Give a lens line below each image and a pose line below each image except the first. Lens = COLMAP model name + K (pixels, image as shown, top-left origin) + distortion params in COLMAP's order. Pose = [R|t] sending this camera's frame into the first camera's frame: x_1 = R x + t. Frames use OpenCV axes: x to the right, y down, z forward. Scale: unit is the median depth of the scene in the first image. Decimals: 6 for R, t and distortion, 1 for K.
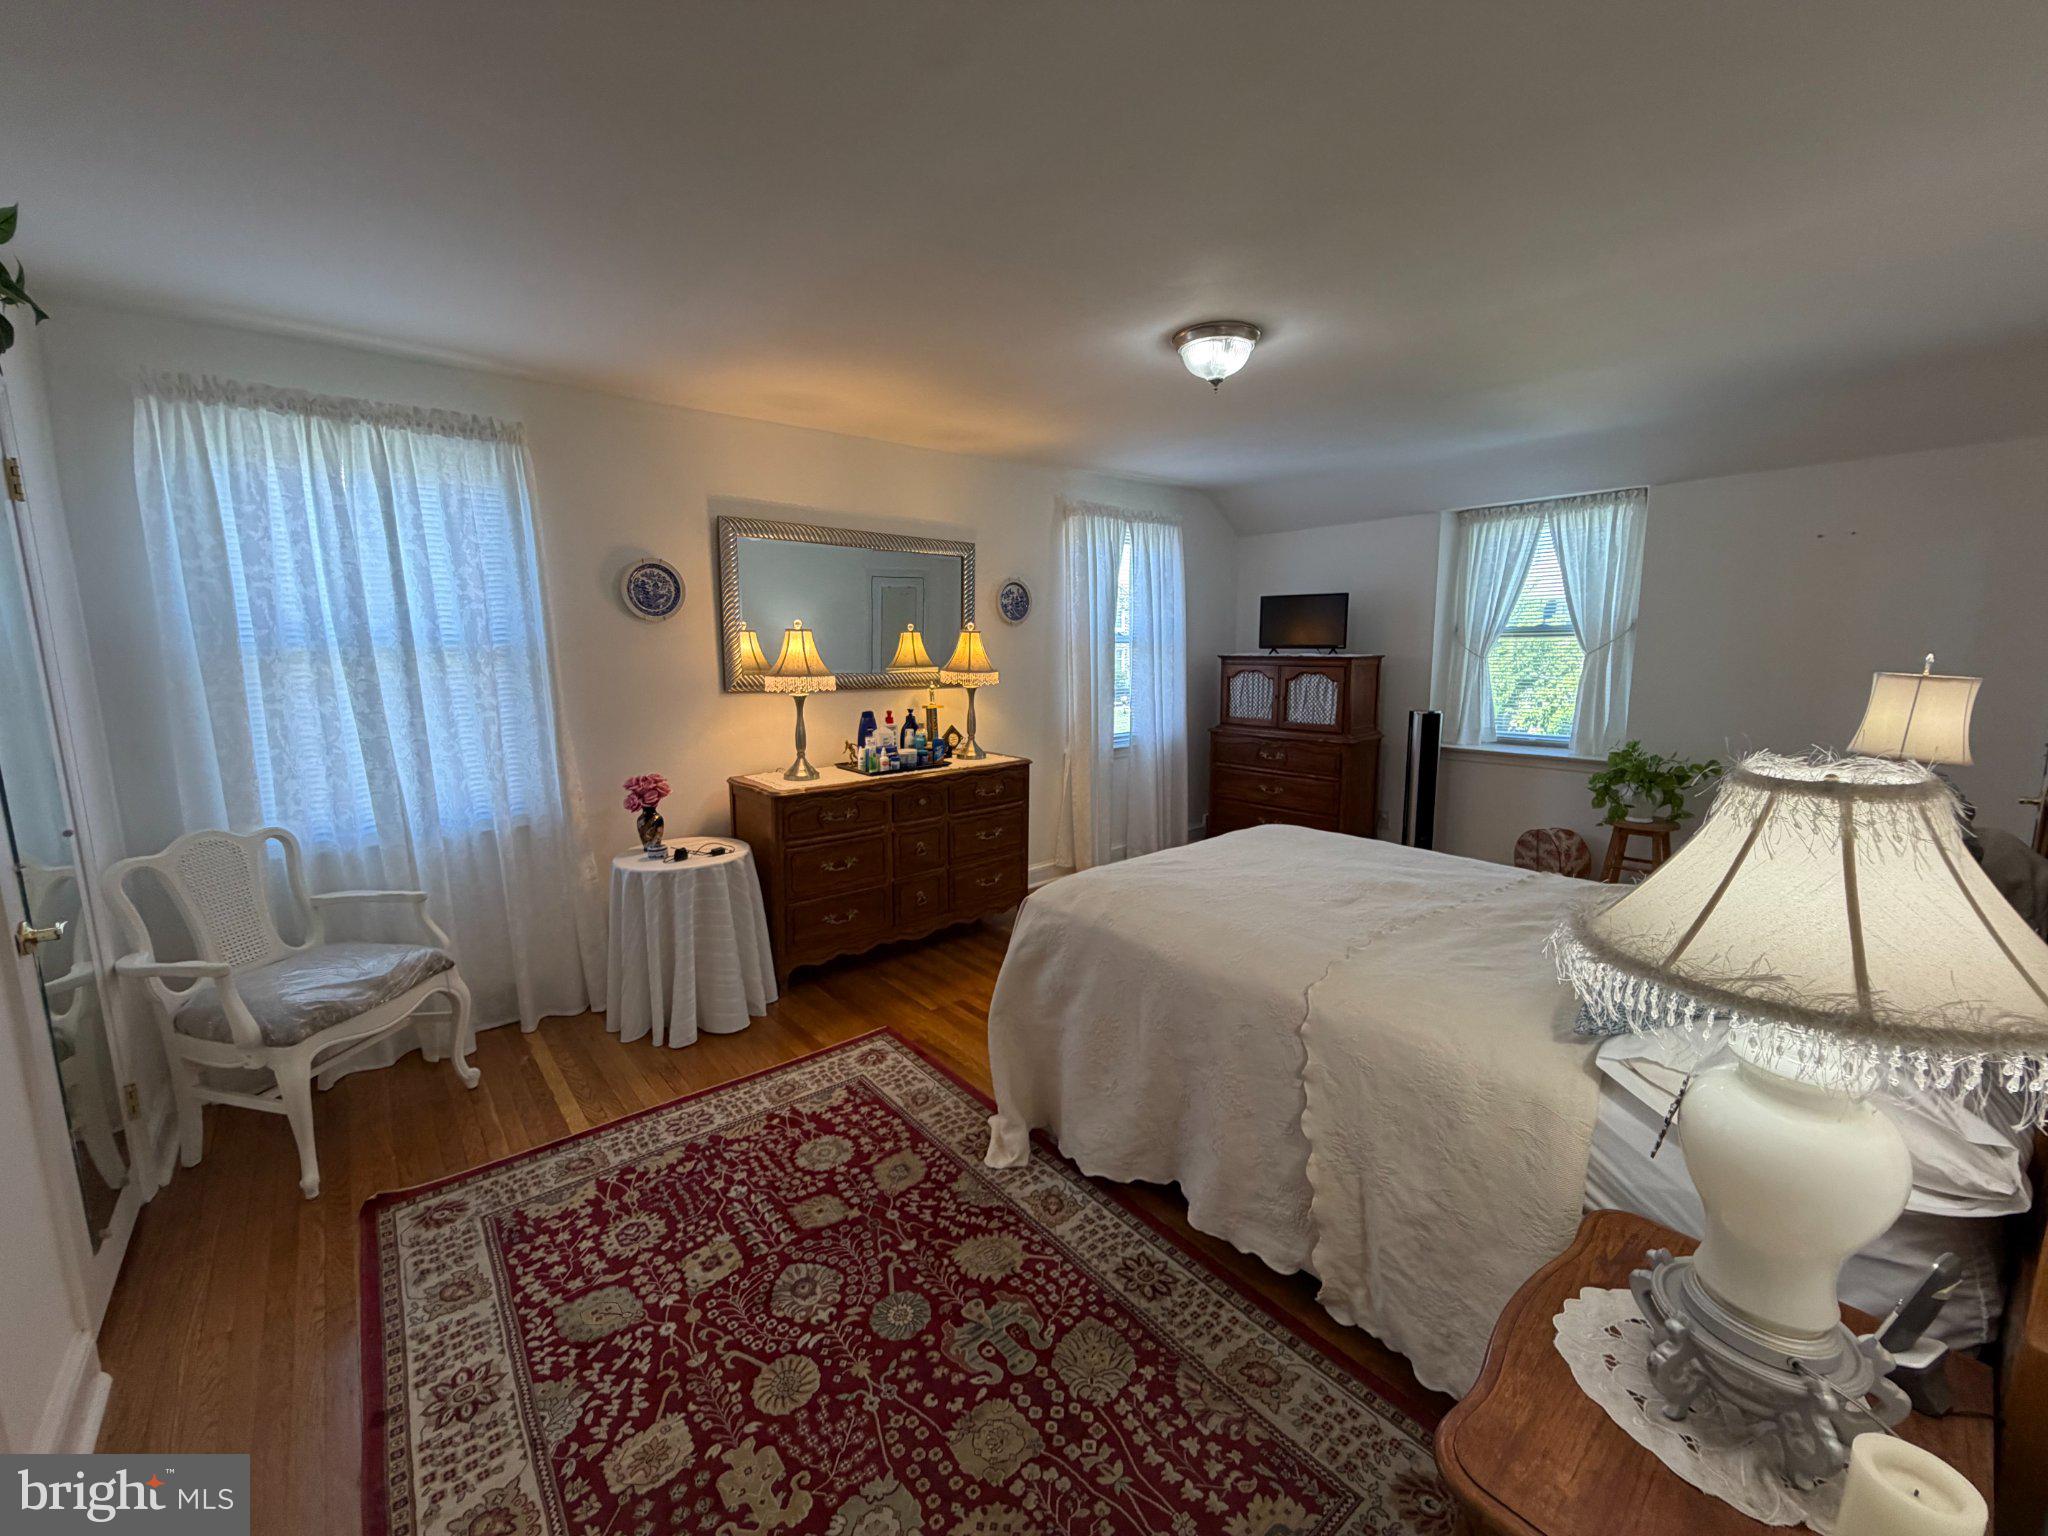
lens RADIAL K [[814.6, 0, 1019.9], [0, 814.6, 762.8], [0, 0, 1]] dist [-0.001016, 0.000250]
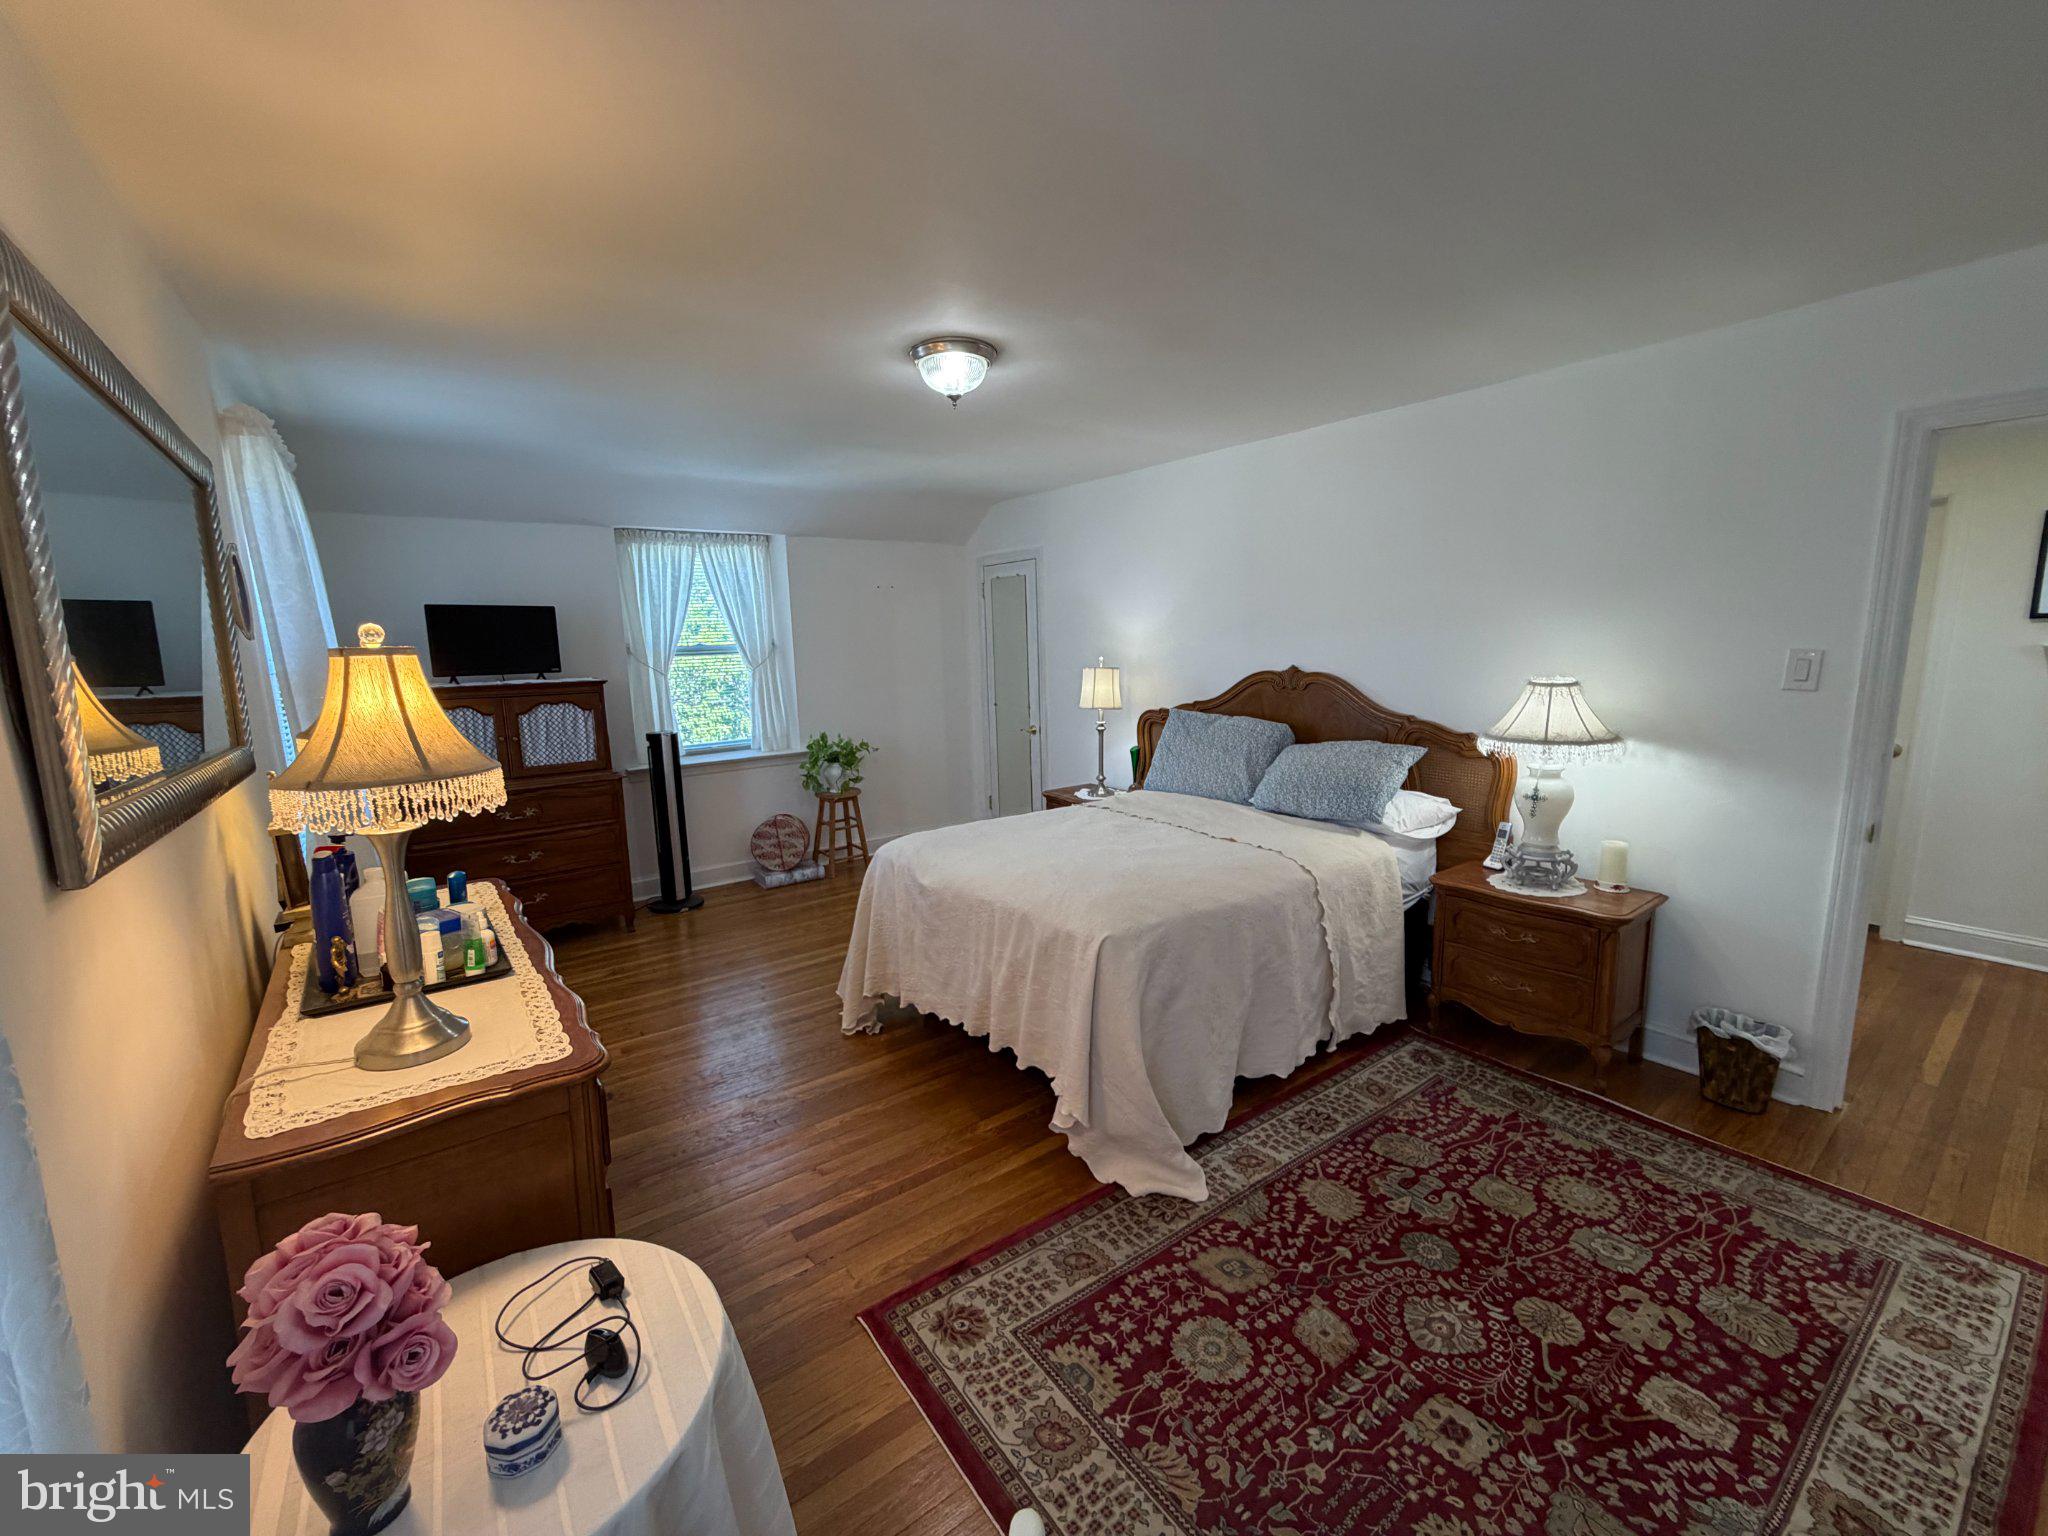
lens RADIAL K [[814.6, 0, 1016.1], [0, 814.6, 768.8], [0, 0, 1]] dist [-0.001016, 0.000250]
pose [[0.067220, -0.149868, 0.986418, -1.099409], [0.170928, 0.975768, 0.136602, -0.203039], [-0.982988, 0.159425, 0.091208, 1.247844]]
